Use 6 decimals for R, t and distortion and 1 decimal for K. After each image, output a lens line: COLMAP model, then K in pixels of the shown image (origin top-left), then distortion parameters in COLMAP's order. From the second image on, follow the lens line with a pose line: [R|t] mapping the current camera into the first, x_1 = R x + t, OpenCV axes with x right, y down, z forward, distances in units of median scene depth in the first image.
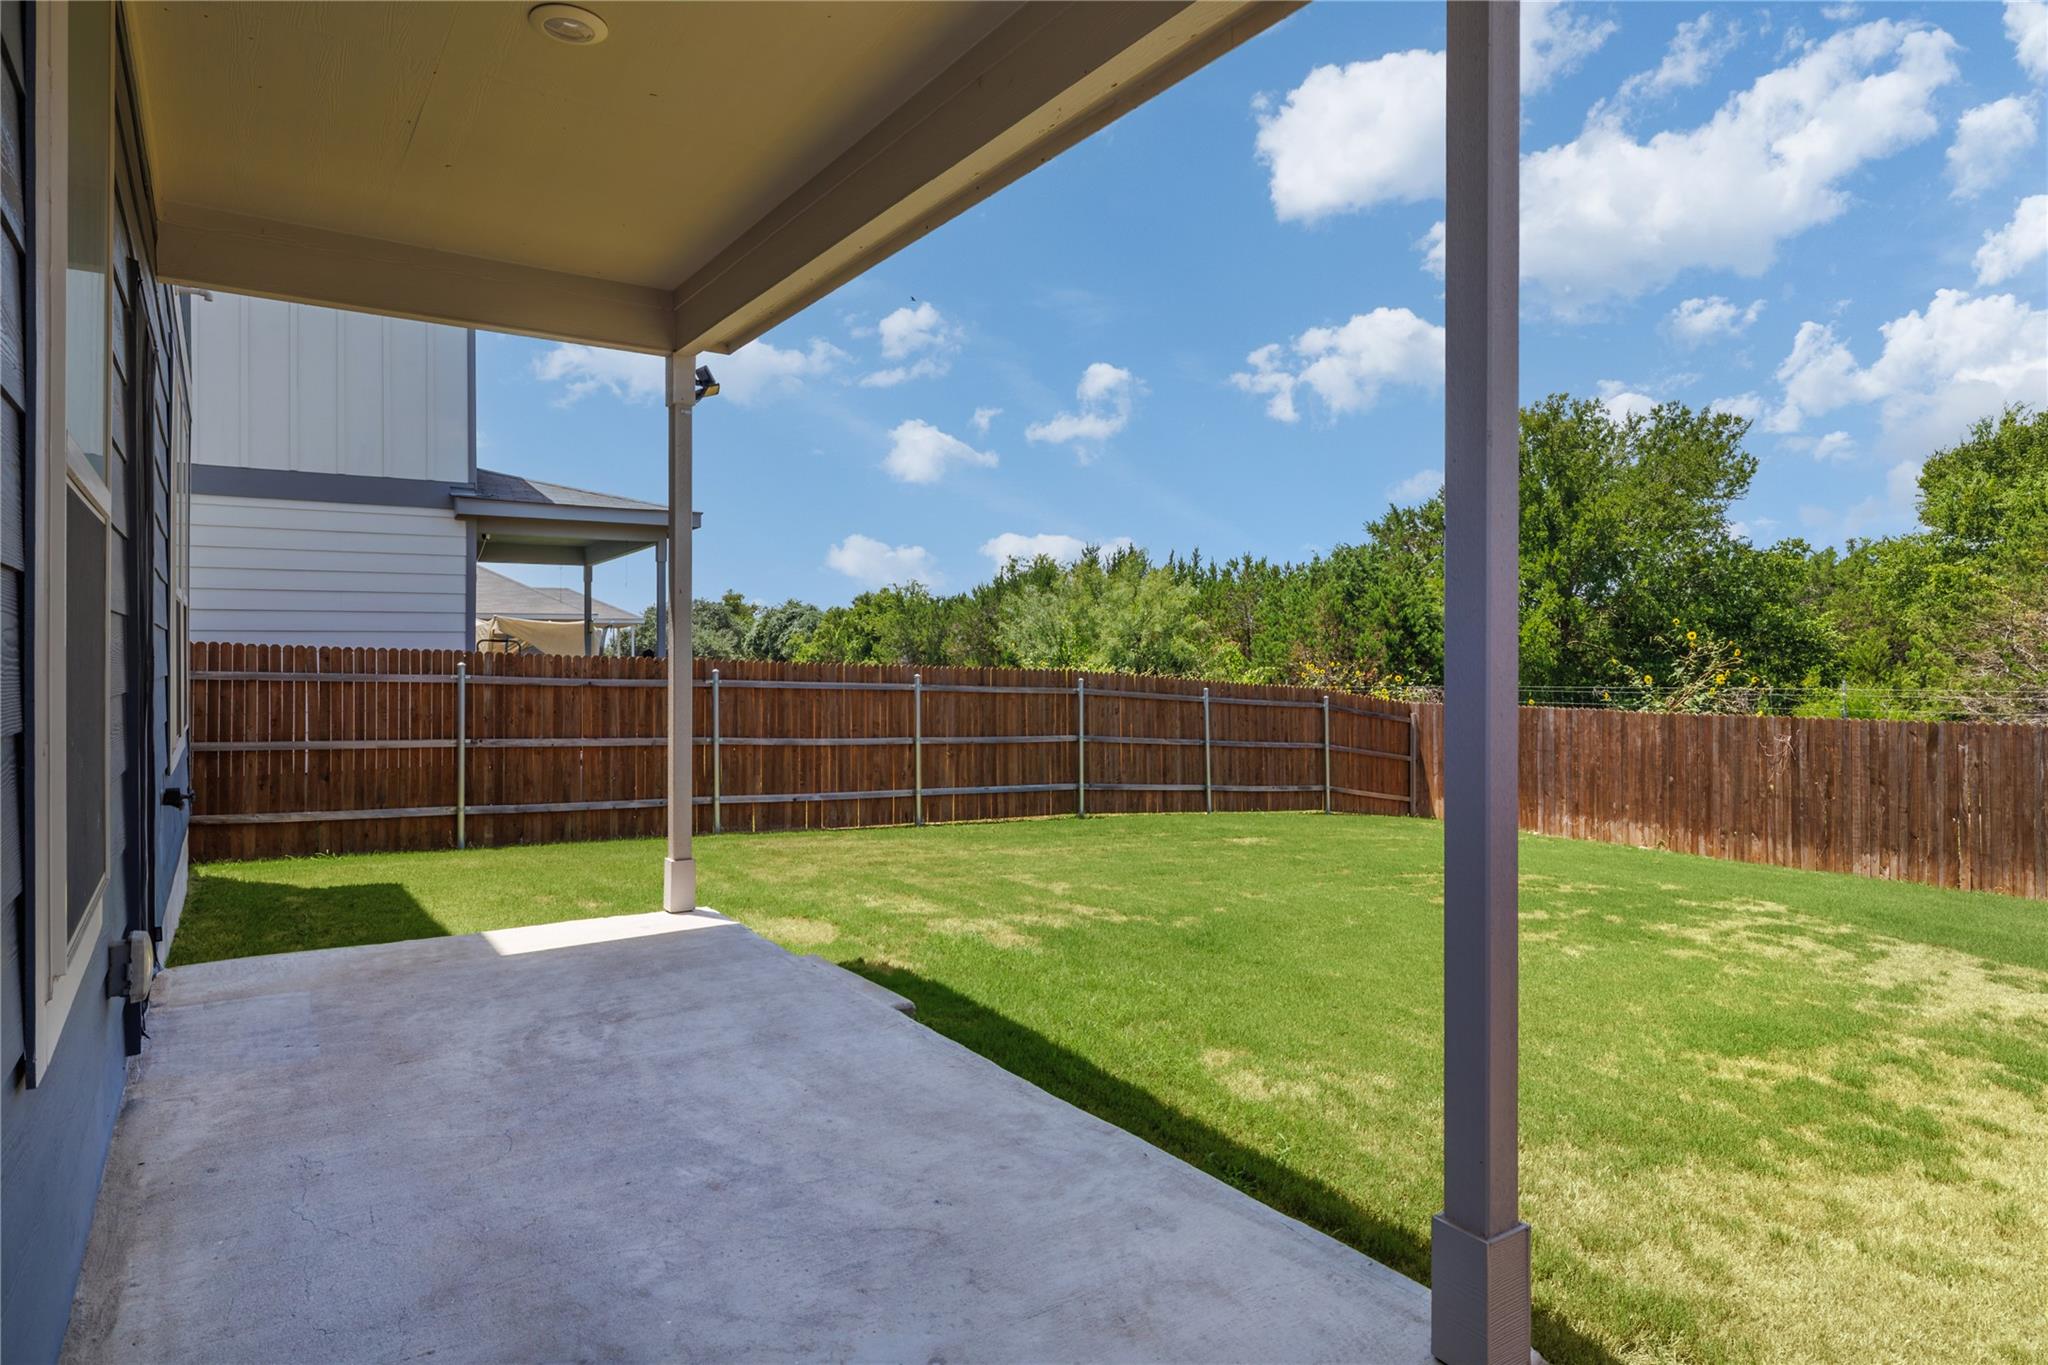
lens RADIAL K [[1117.6, 0, 1032.6], [0, 1117.6, 649.7], [0, 0, 1]] dist [0.003576, 0.000365]
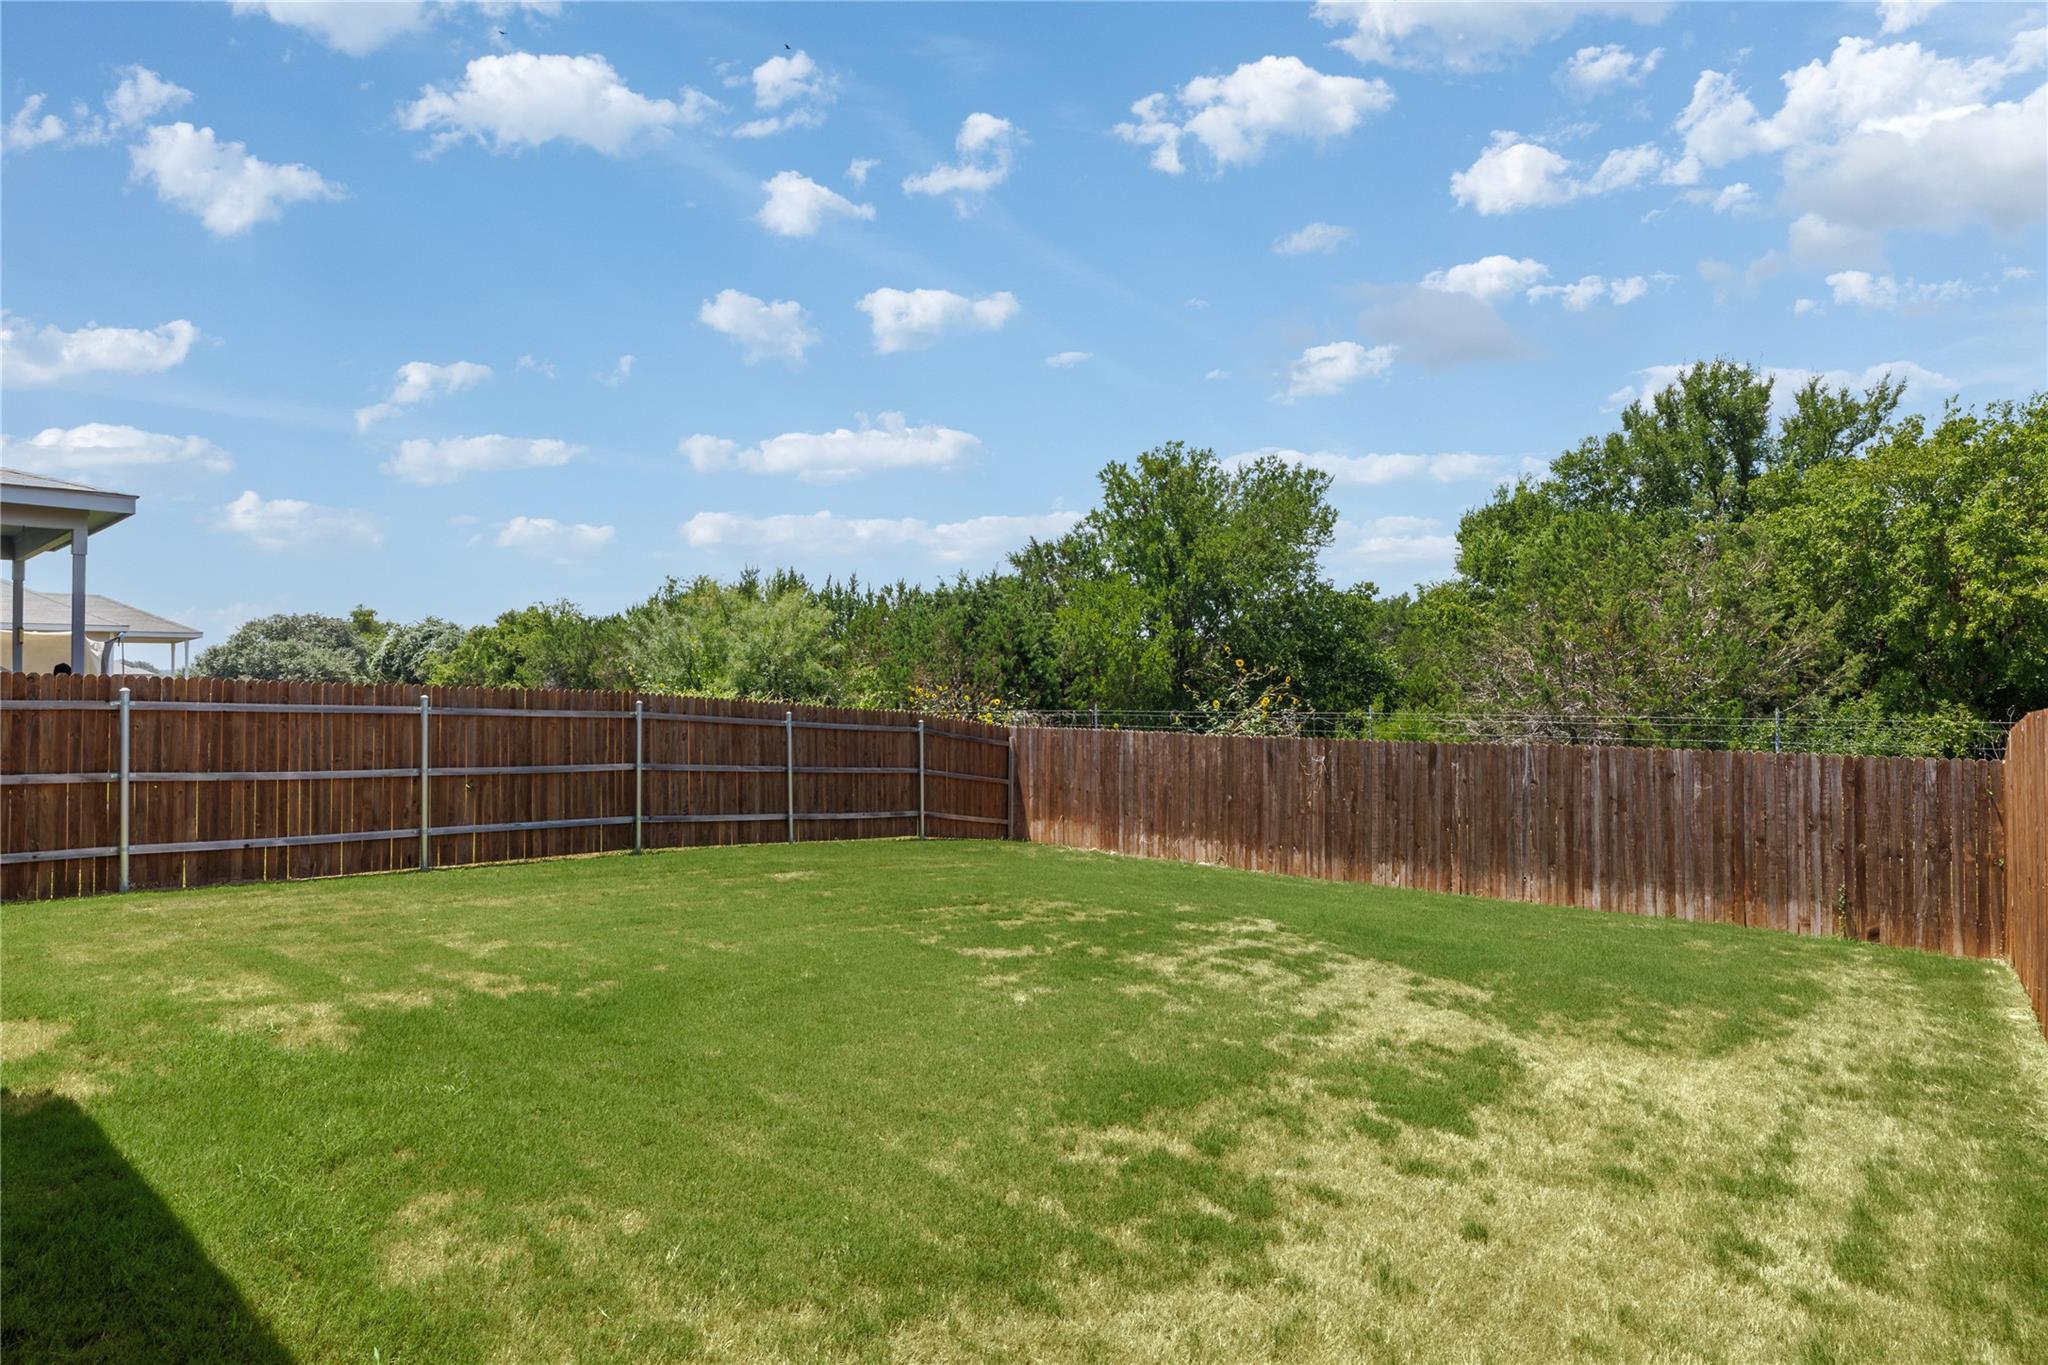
lens RADIAL K [[1093.4, 0, 1011.8], [0, 1093.4, 666.0], [0, 0, 1]] dist [0.004676, 0.000550]
pose [[0.963977, 0.011784, 0.265725, 0.101157], [-0.009450, 0.999905, -0.010059, 0.003348], [-0.265818, 0.007186, 0.963997, 0.058662]]
